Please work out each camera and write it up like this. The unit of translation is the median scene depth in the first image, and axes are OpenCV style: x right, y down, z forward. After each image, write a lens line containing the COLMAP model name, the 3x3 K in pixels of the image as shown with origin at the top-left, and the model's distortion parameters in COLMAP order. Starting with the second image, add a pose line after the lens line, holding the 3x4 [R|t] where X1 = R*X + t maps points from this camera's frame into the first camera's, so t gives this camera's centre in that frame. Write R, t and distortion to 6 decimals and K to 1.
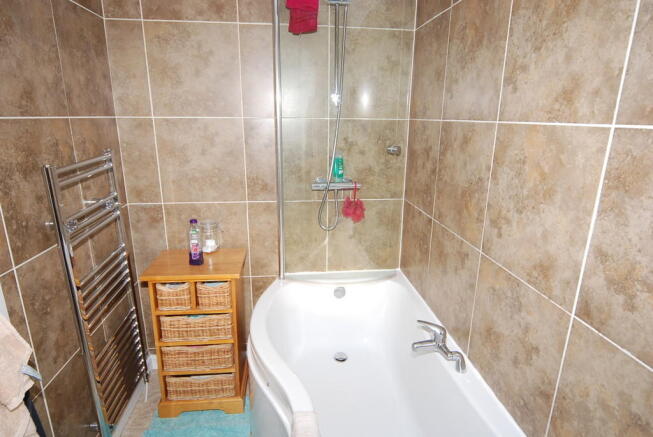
lens RADIAL K [[371.1, 0, 330.1], [0, 371.1, 222.1], [0, 0, 1]] dist [-0.011698, 0.000088]
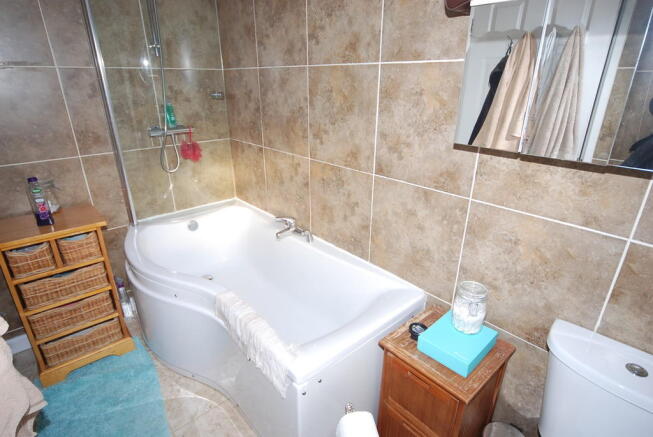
lens RADIAL K [[343.9, 0, 326.1], [0, 343.9, 219.2], [0, 0, 1]] dist [-0.013904, 0.002371]
pose [[0.819687, -0.226099, 0.526300, -0.284516], [0.164131, 0.972984, 0.162369, 0.094257], [-0.548793, -0.046710, 0.834652, -0.172949]]
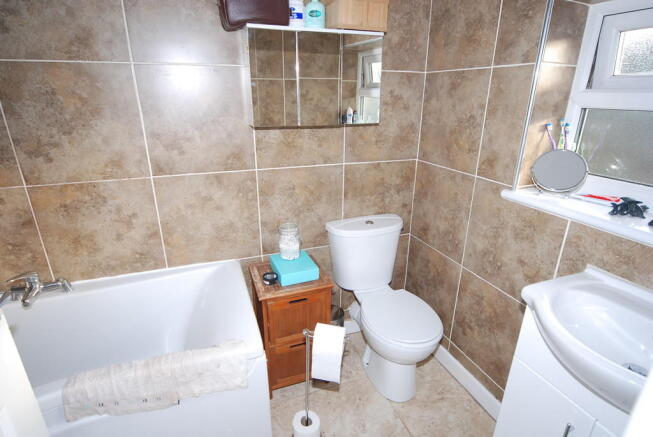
lens RADIAL K [[343.9, 0, 323.5], [0, 343.9, 216.9], [0, 0, 1]] dist [-0.013904, 0.002371]
pose [[-0.222743, -0.353118, 0.908676, -0.652887], [0.256762, 0.877934, 0.404111, -0.017495], [-0.940457, 0.323326, -0.104887, 0.284312]]
